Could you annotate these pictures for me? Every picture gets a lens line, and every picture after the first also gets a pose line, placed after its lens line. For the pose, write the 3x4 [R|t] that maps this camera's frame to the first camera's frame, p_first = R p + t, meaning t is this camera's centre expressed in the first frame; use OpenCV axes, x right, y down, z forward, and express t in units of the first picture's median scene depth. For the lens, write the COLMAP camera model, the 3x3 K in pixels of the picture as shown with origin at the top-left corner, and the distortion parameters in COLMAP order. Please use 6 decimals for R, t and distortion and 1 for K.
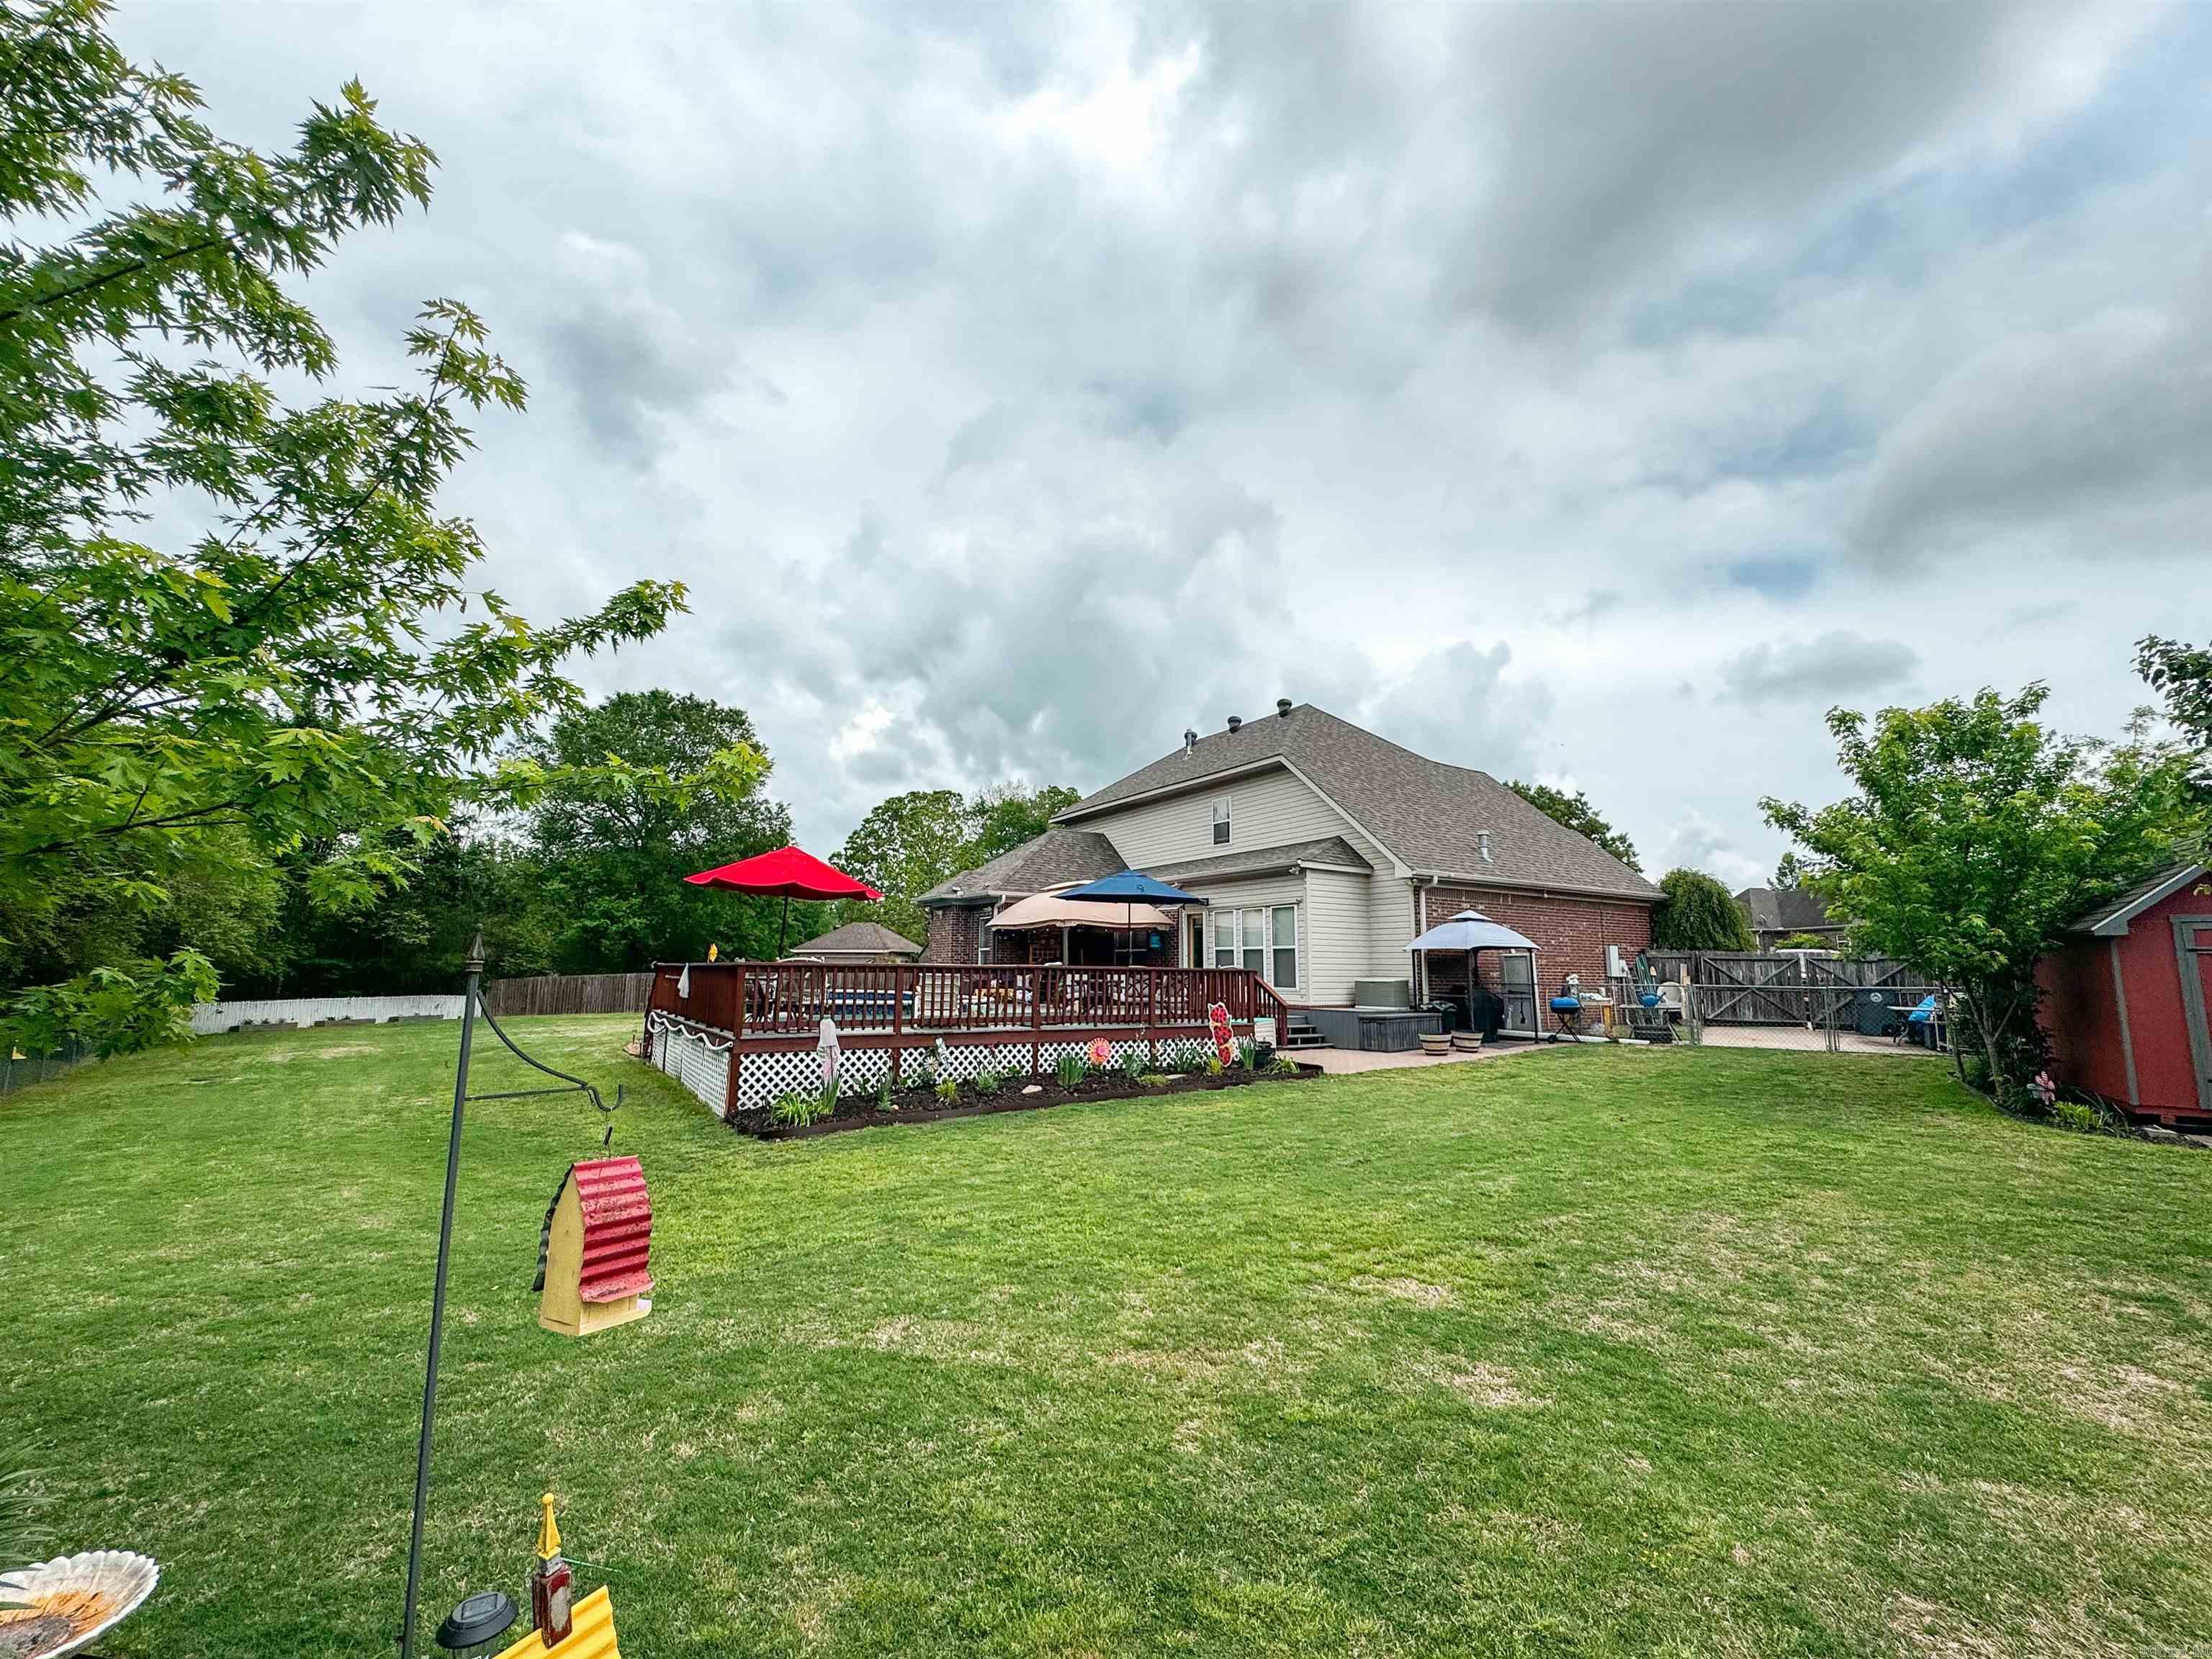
lens RADIAL K [[846.3, 0, 1106.0], [0, 846.3, 829.5], [0, 0, 1]] dist [-0.005133, 0.000072]
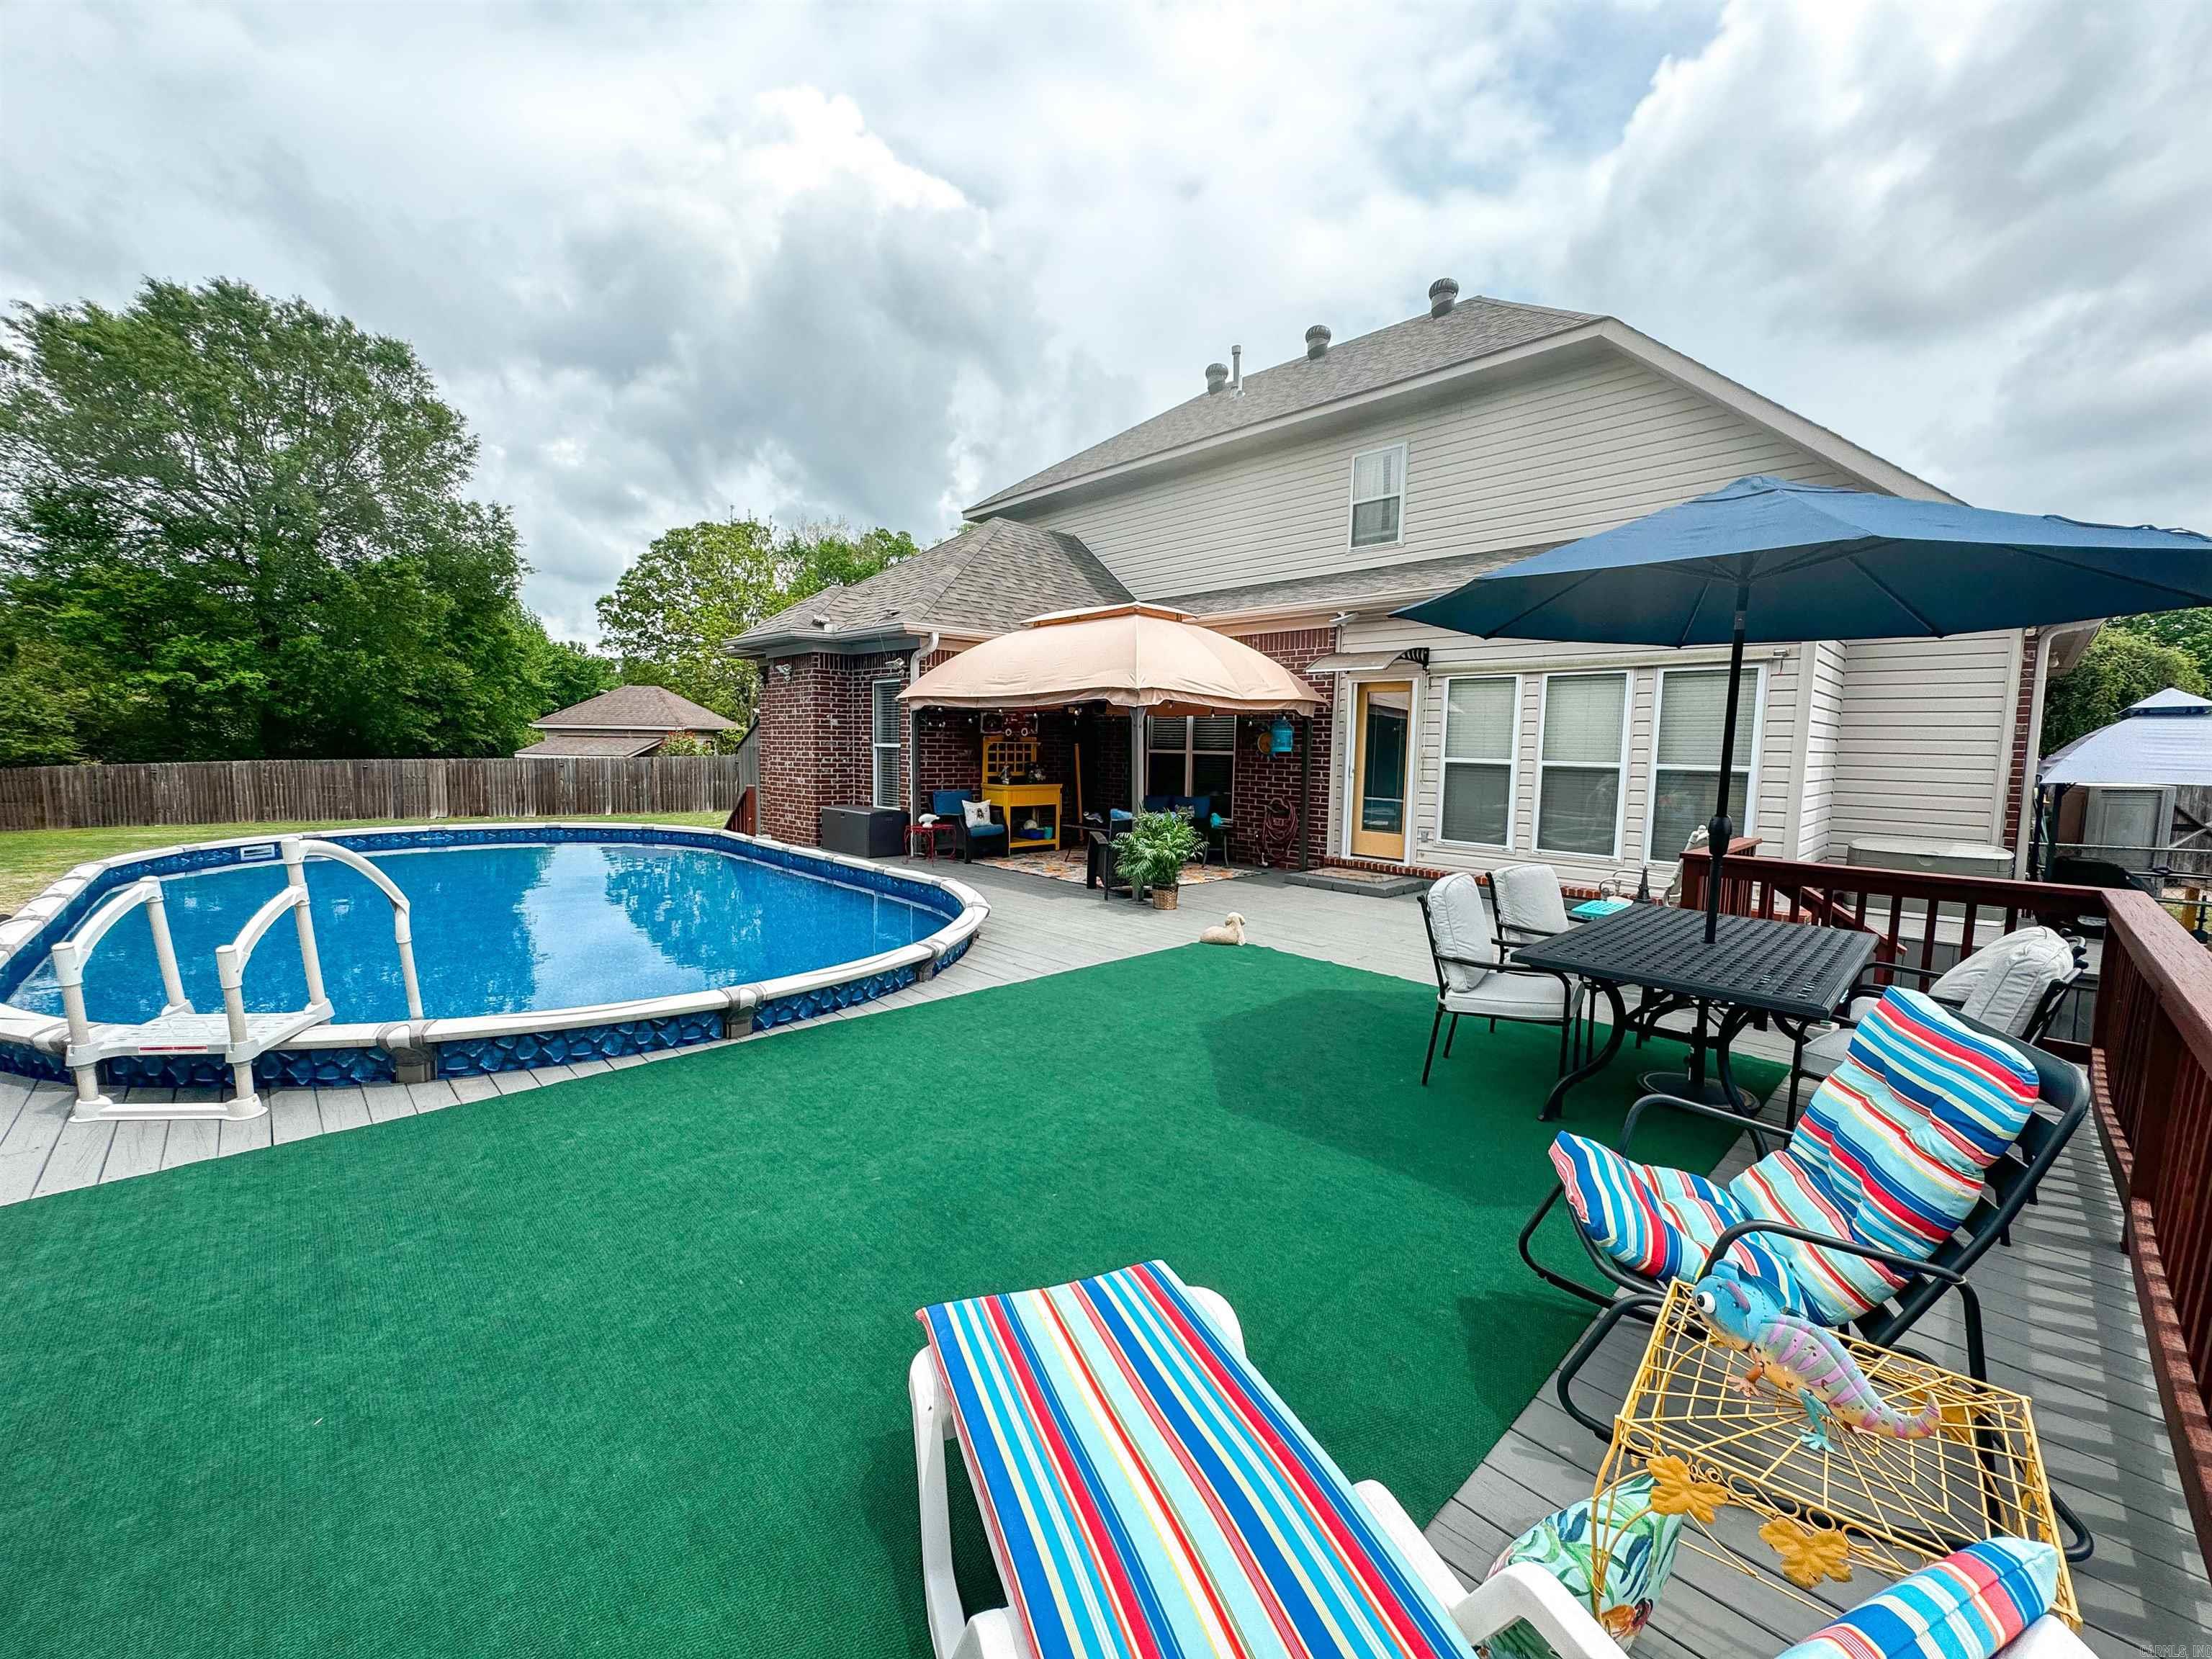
lens RADIAL K [[846.3, 0, 1106.0], [0, 846.3, 829.5], [0, 0, 1]] dist [-0.005133, 0.000072]
pose [[0.978601, -0.011574, 0.205439, -0.063599], [-0.043303, 0.964474, 0.260604, 0.028493], [-0.201157, -0.263924, 0.943335, 0.258268]]
